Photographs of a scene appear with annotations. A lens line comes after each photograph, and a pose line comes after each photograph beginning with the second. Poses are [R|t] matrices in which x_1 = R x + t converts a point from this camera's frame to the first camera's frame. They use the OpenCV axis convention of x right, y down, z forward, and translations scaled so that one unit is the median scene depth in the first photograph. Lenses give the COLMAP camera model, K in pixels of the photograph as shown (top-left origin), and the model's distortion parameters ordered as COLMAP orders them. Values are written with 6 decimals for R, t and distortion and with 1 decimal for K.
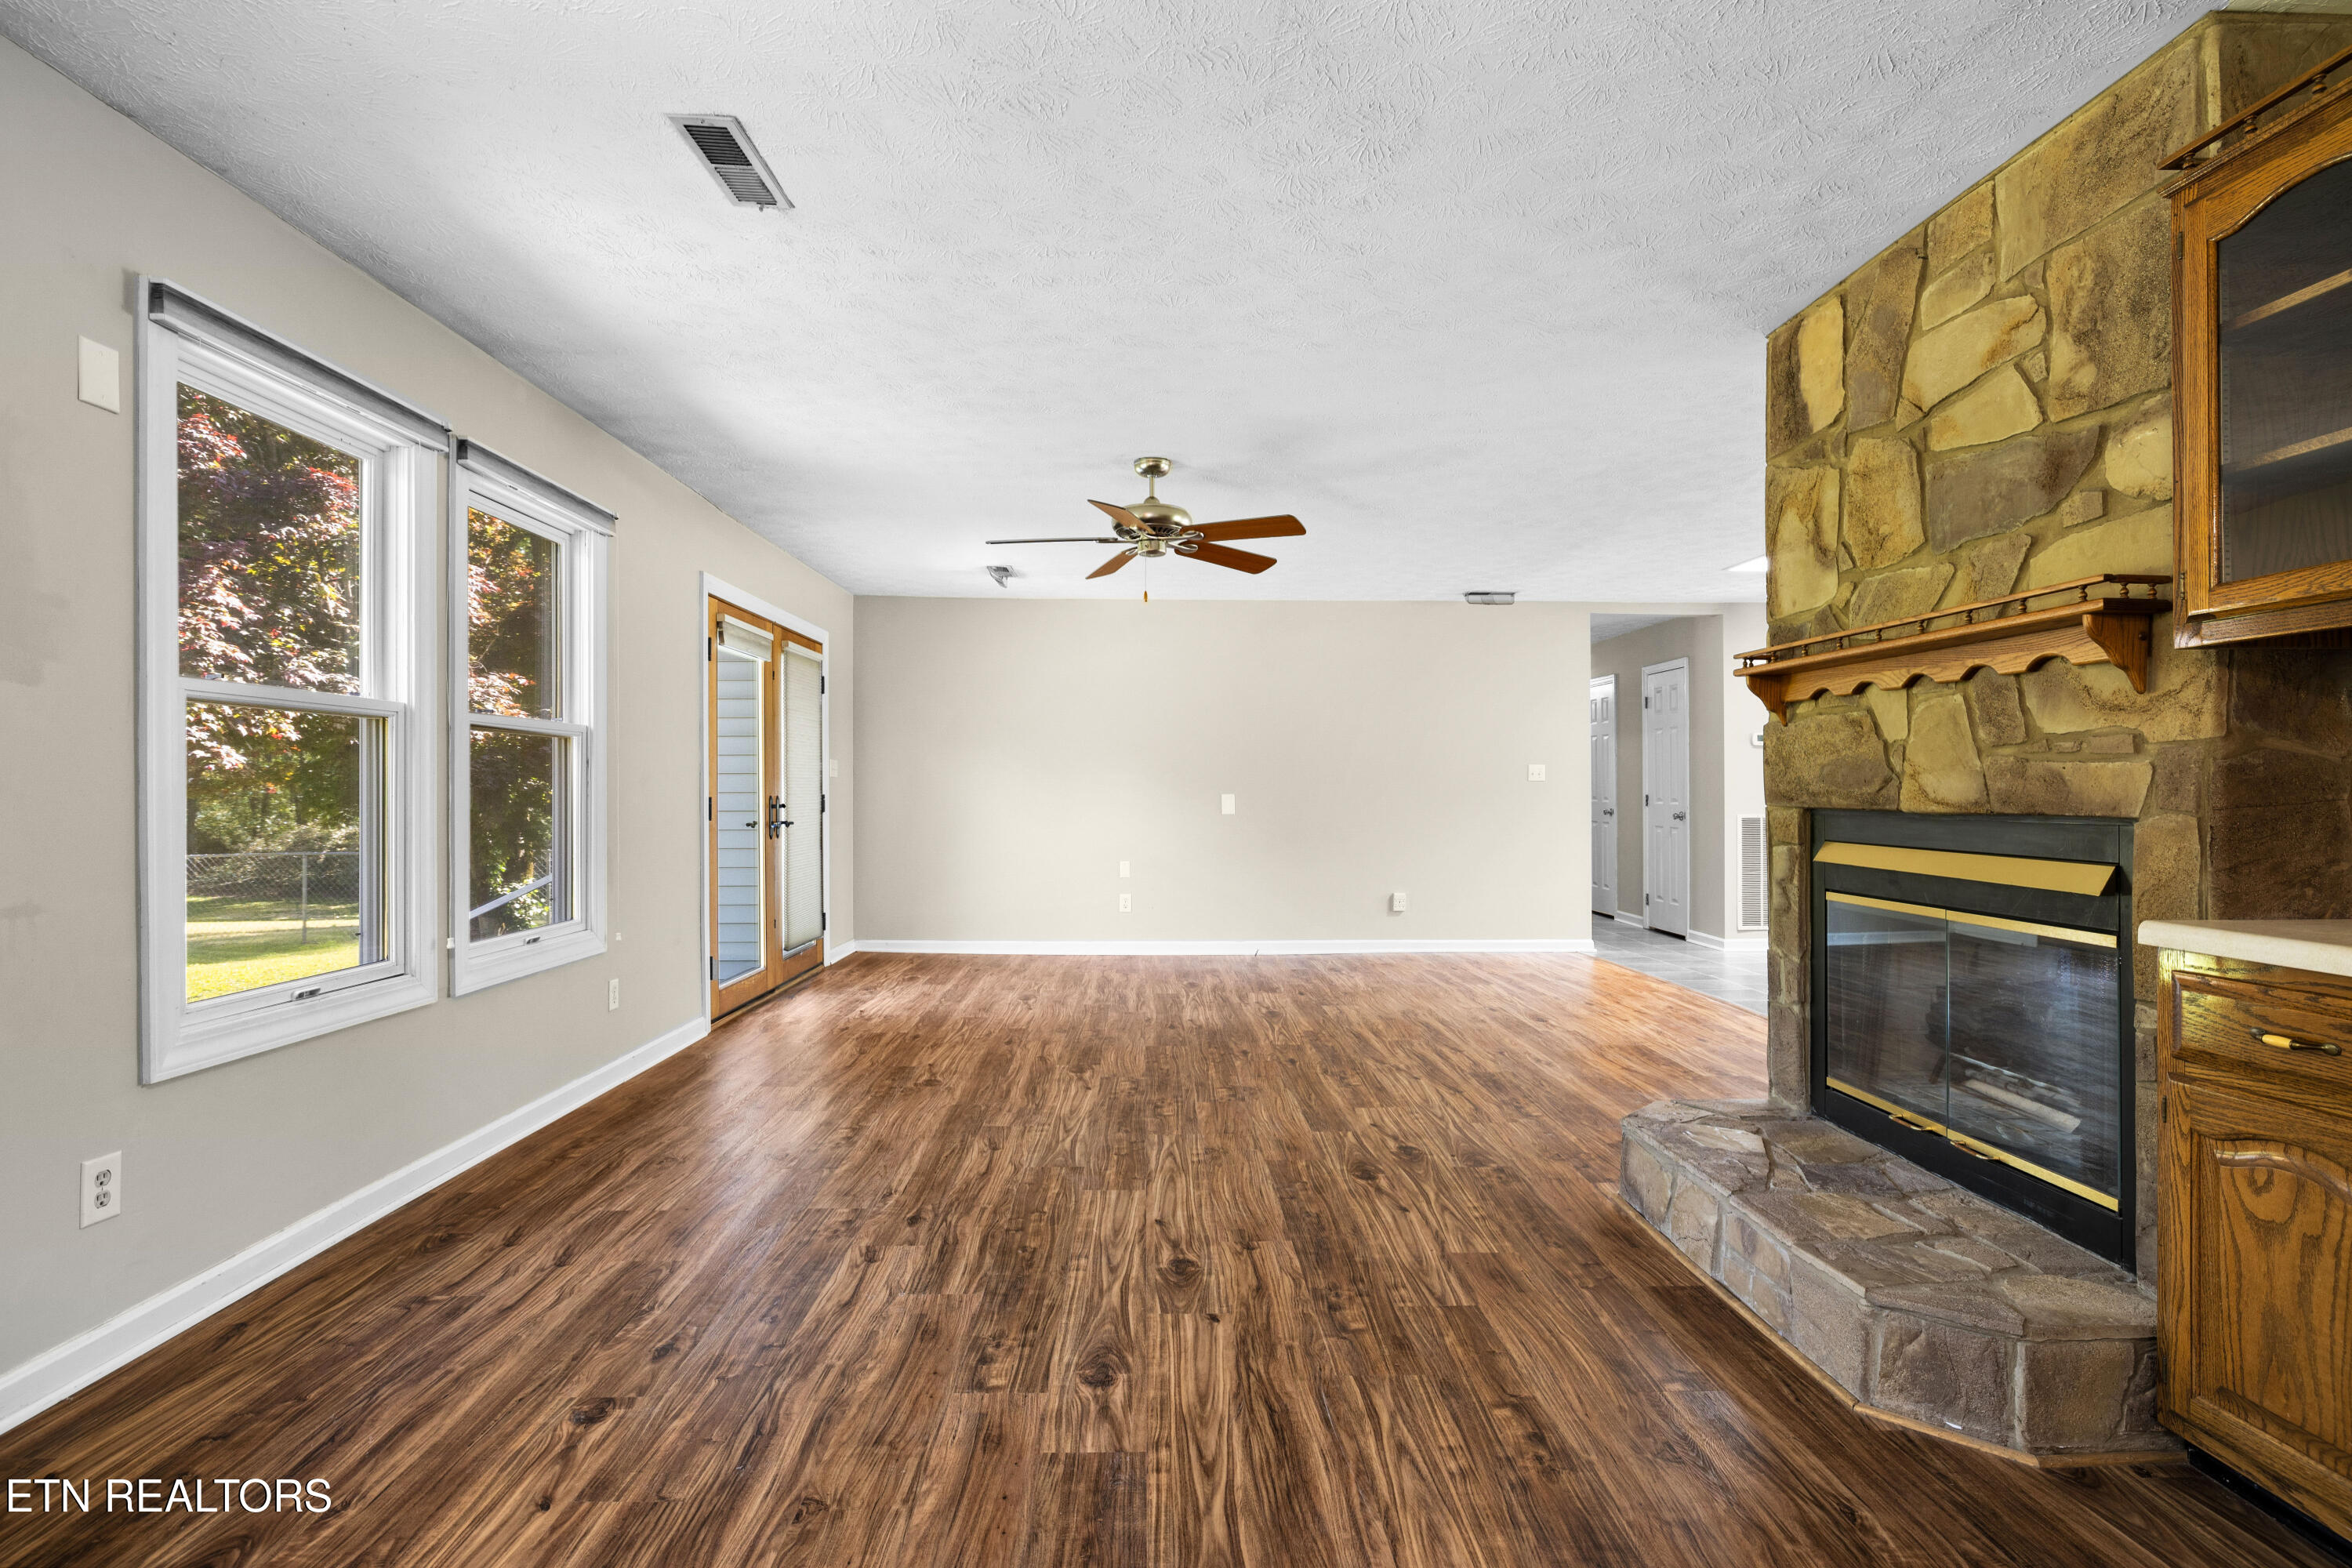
lens RADIAL K [[1114.5, 0, 1176.0], [0, 1114.5, 784.0], [0, 0, 1]] dist [-0.000808, -0.000452]
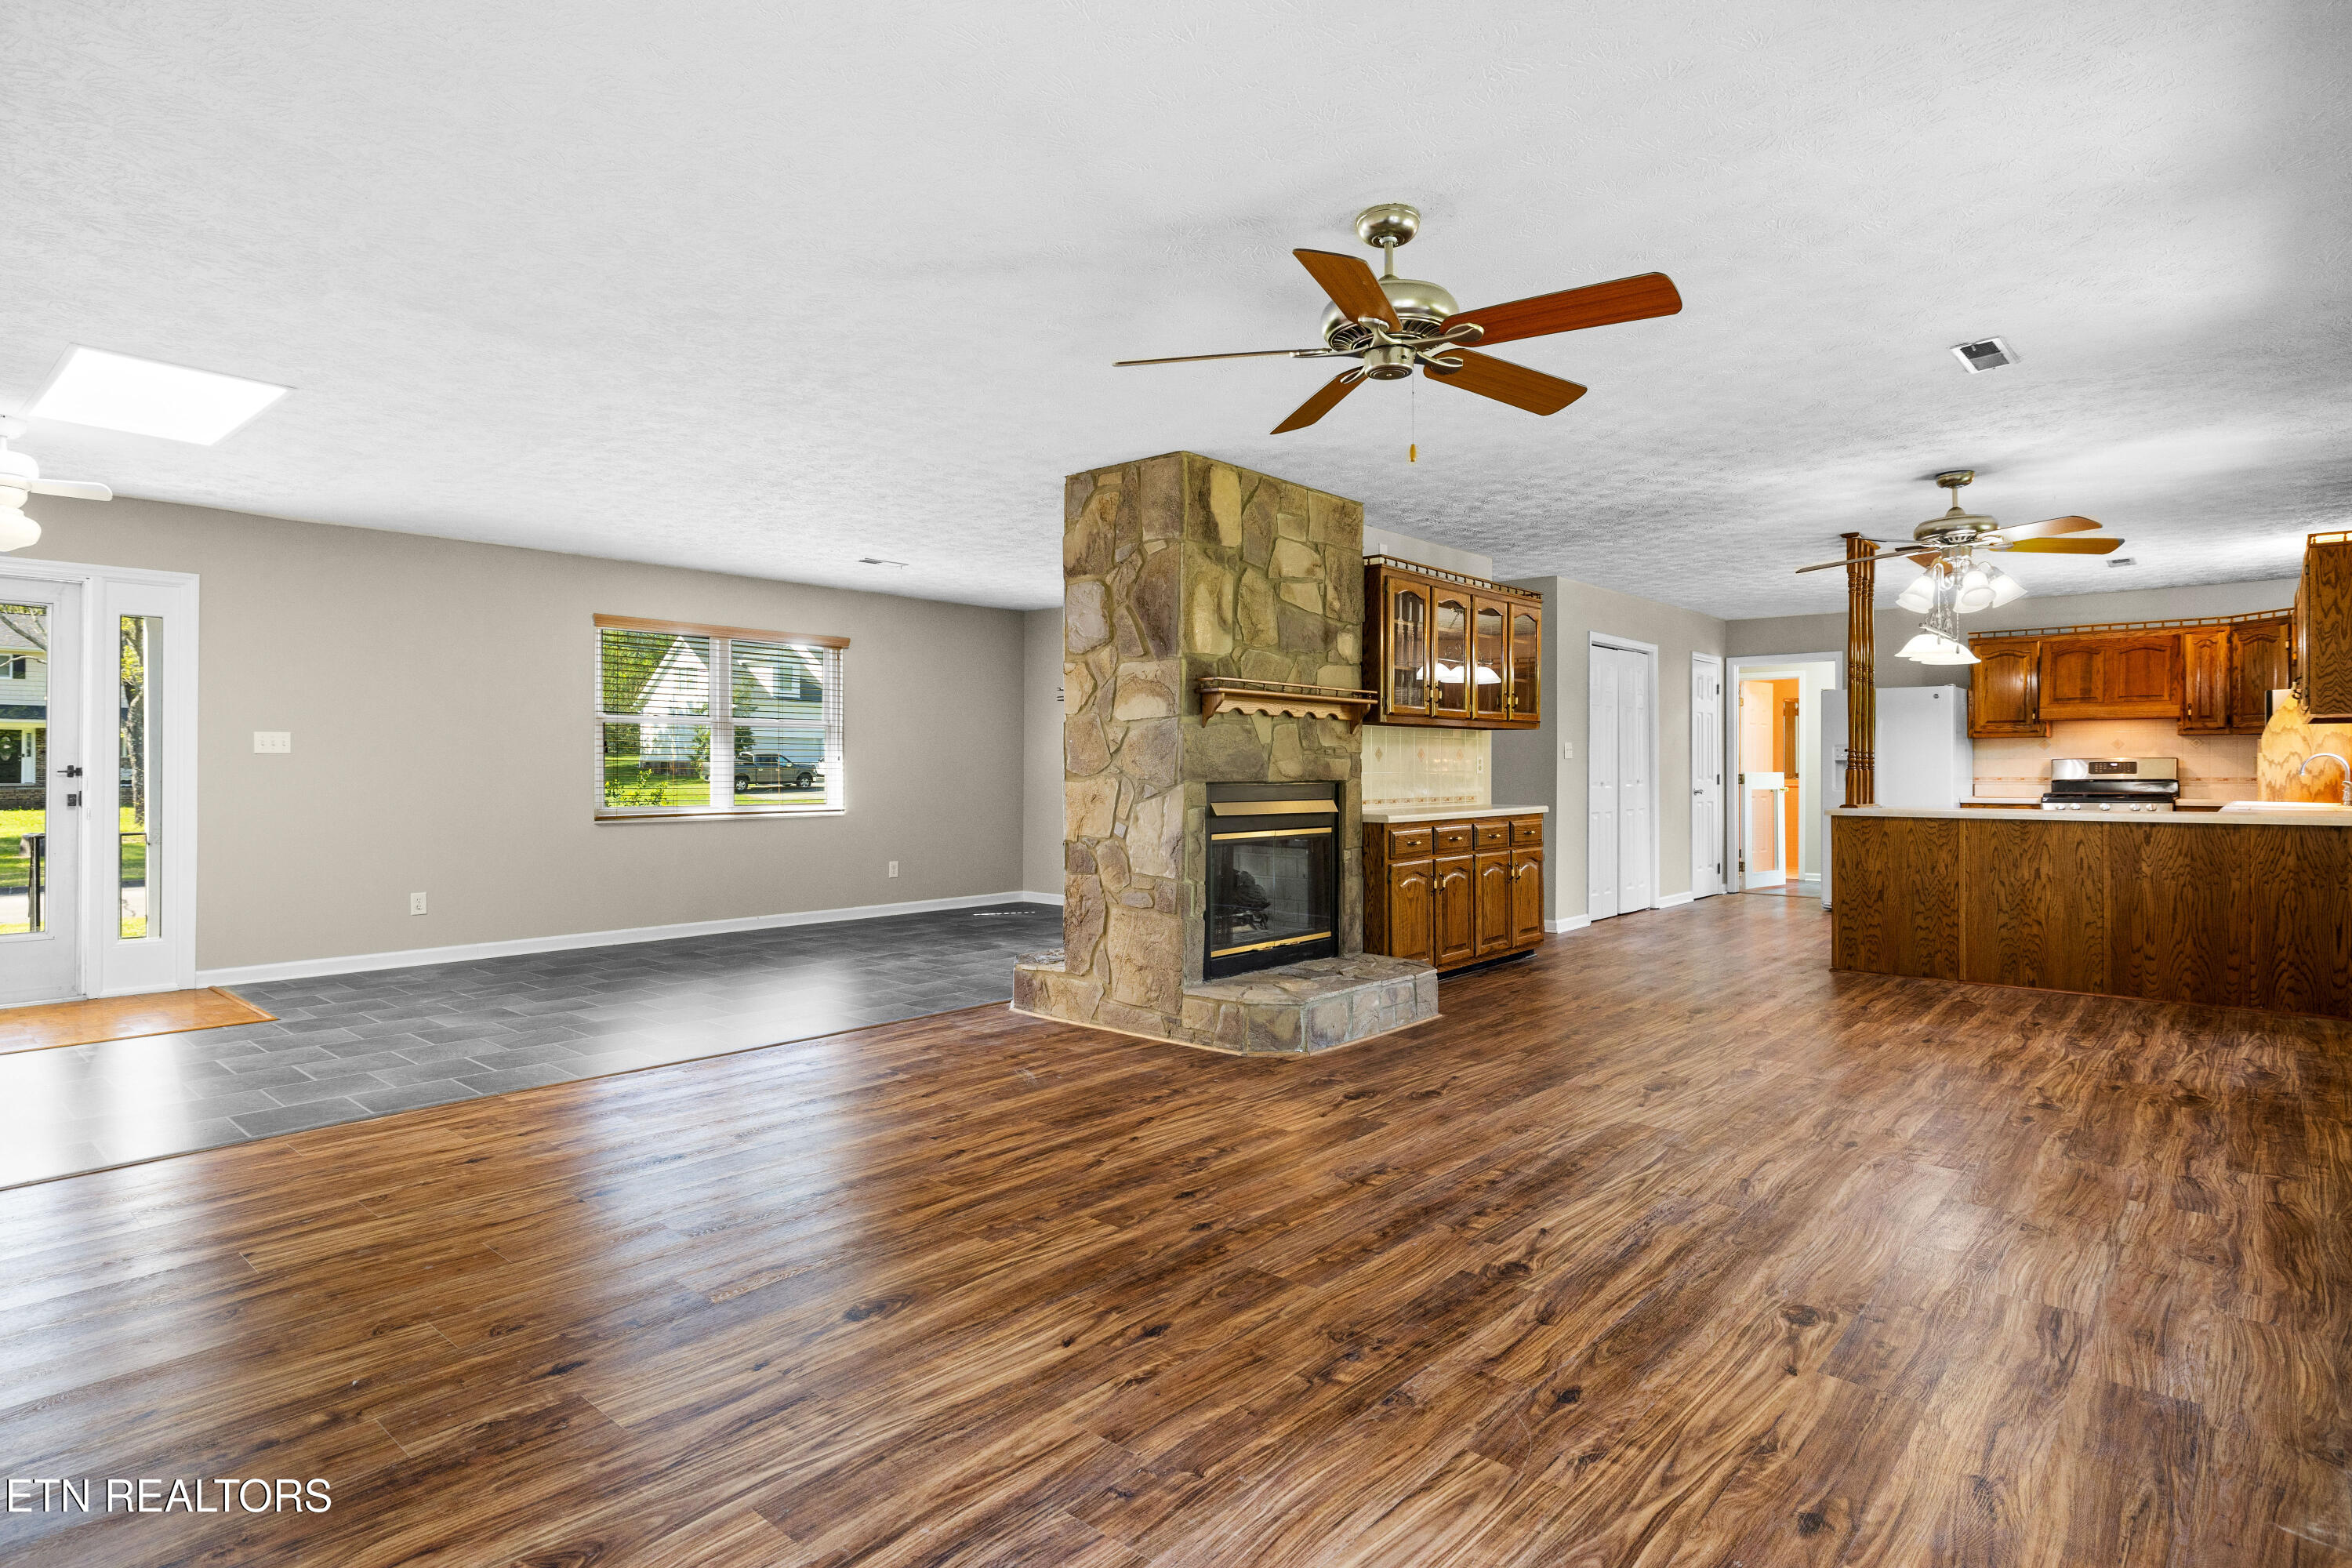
lens RADIAL K [[1232.1, 0, 1173.8], [0, 1232.1, 764.2], [0, 0, 1]] dist [-0.005261, 0.000998]
pose [[-0.729932, 0.003309, 0.683512, -0.651967], [-0.002220, 0.999972, -0.007212, 0.010556], [-0.683516, -0.006782, -0.729904, 2.642531]]
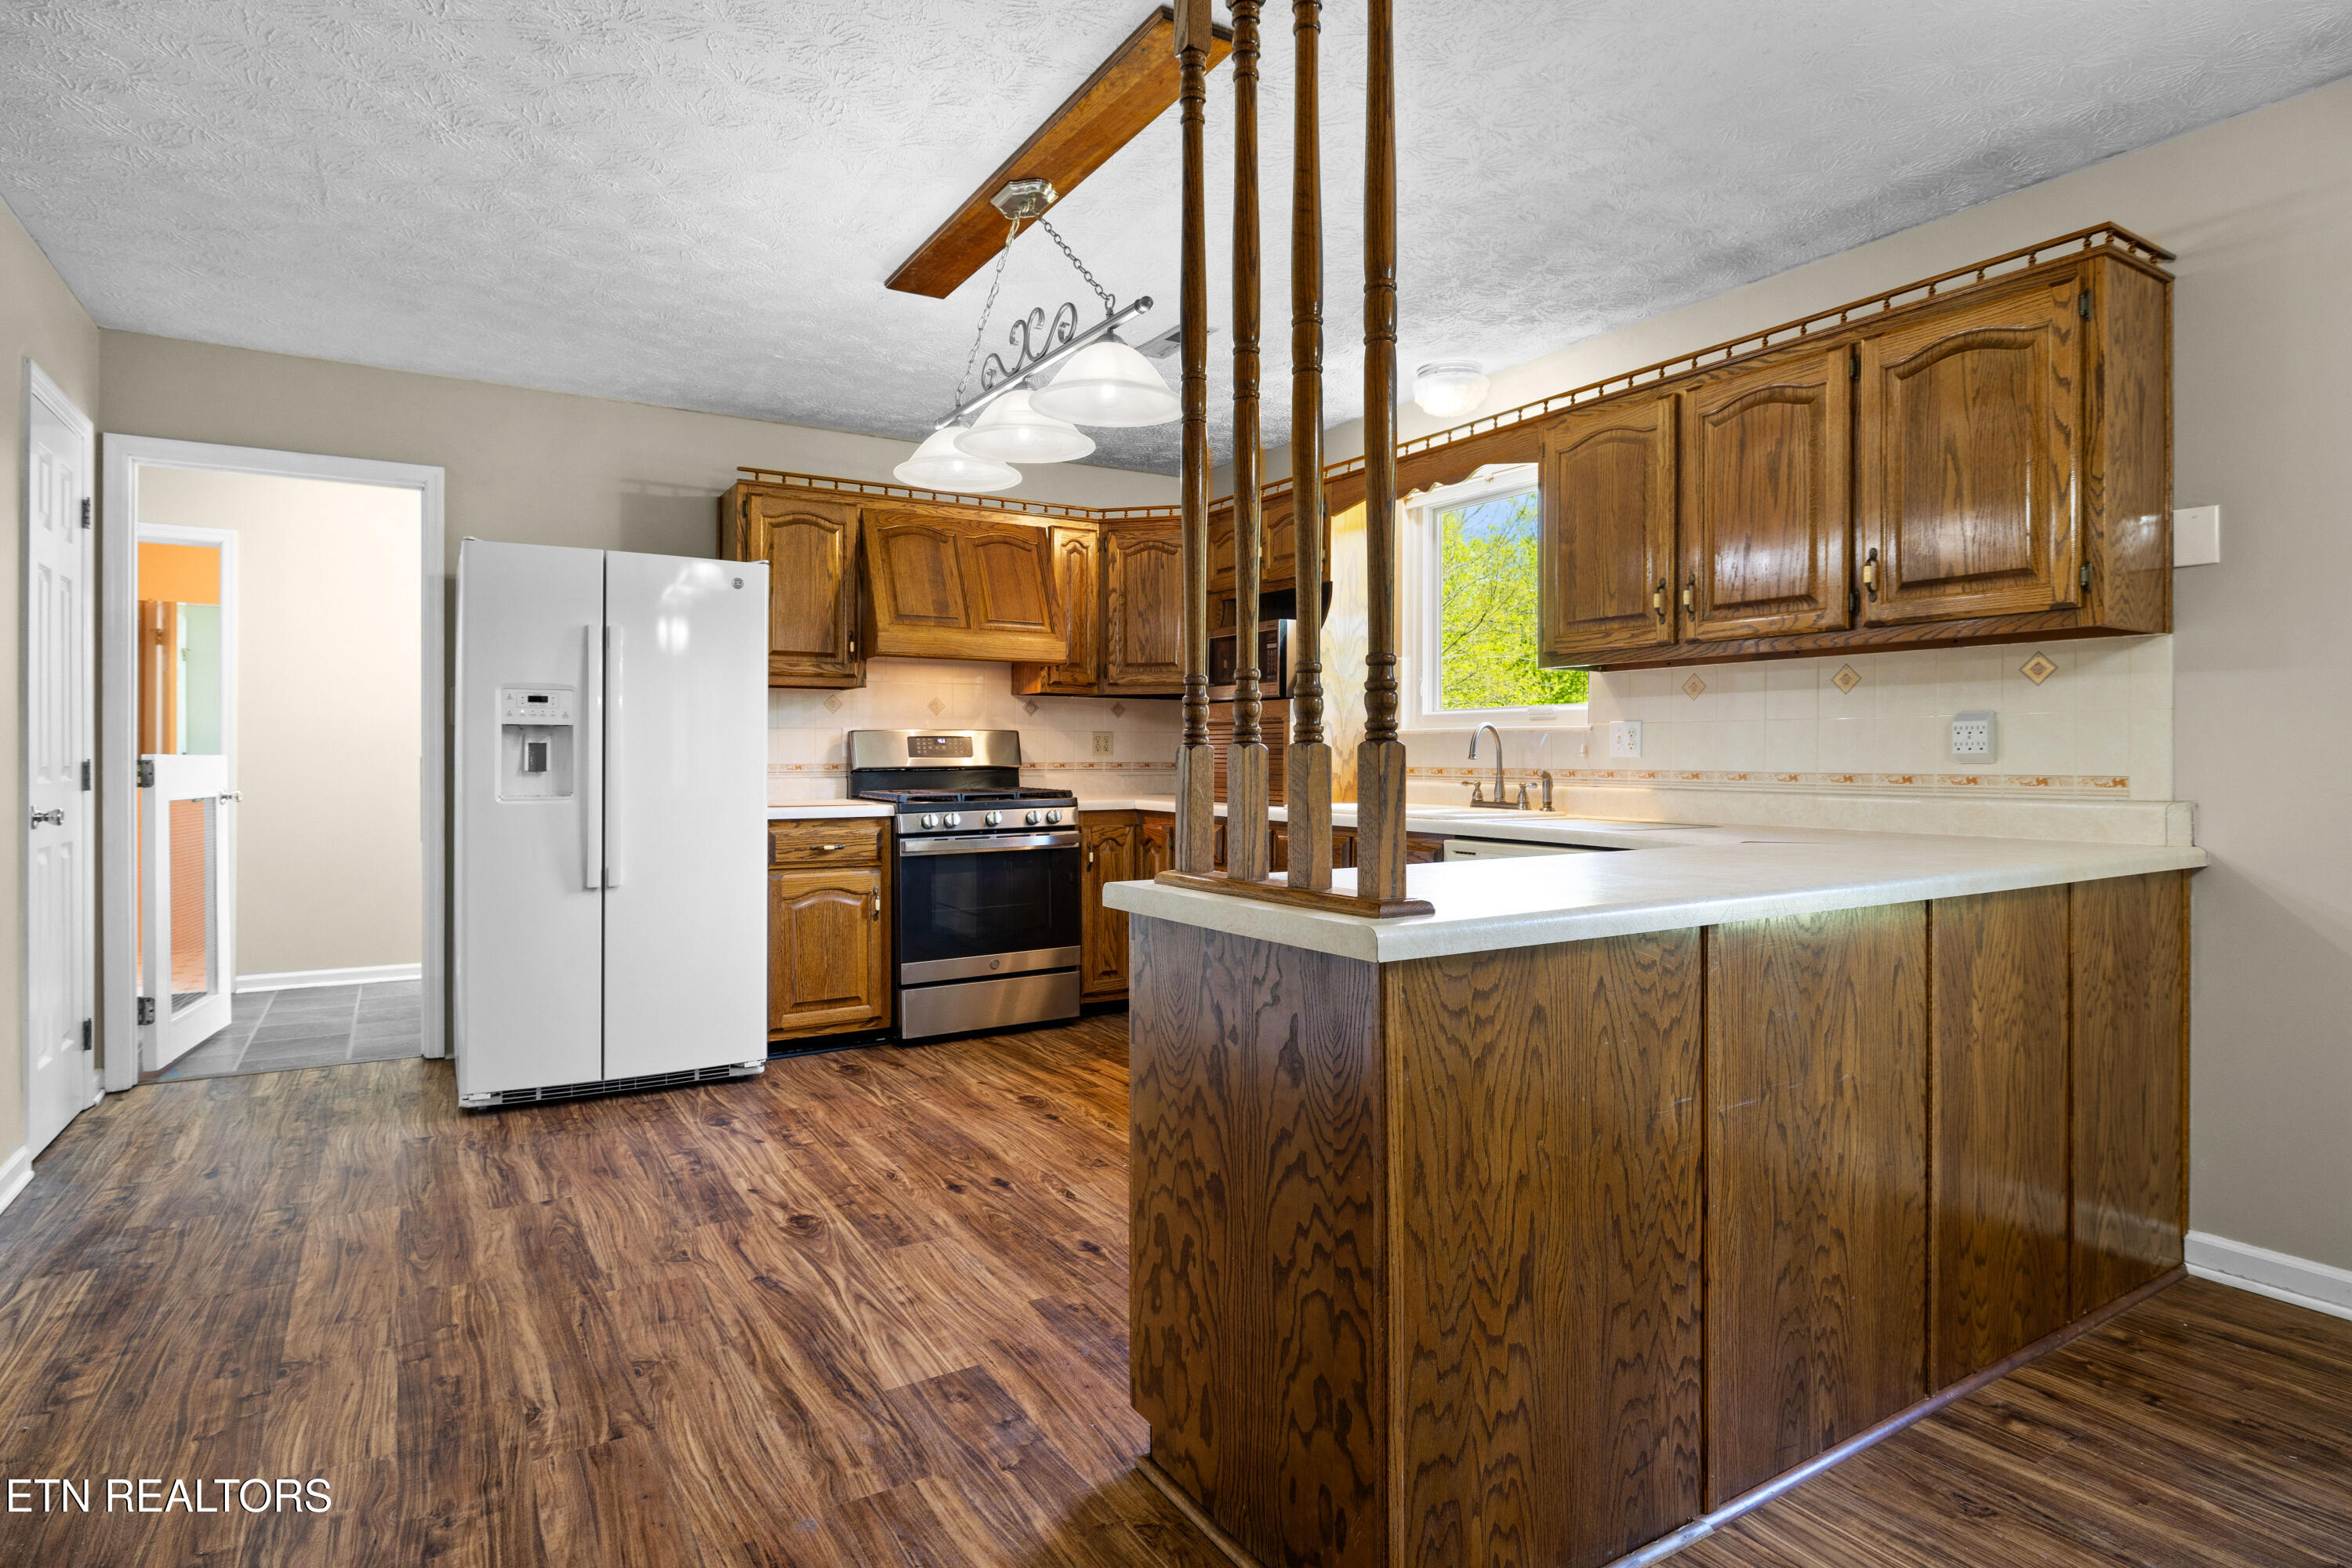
lens RADIAL K [[1240.2, 0, 1158.8], [0, 1240.2, 754.6], [0, 0, 1]] dist [0.002288, 0.000625]
pose [[-0.868697, -0.000157, -0.495344, 0.471797], [0.000476, 0.999999, -0.001151, 0.005533], [0.495343, -0.001236, -0.868696, 0.230452]]
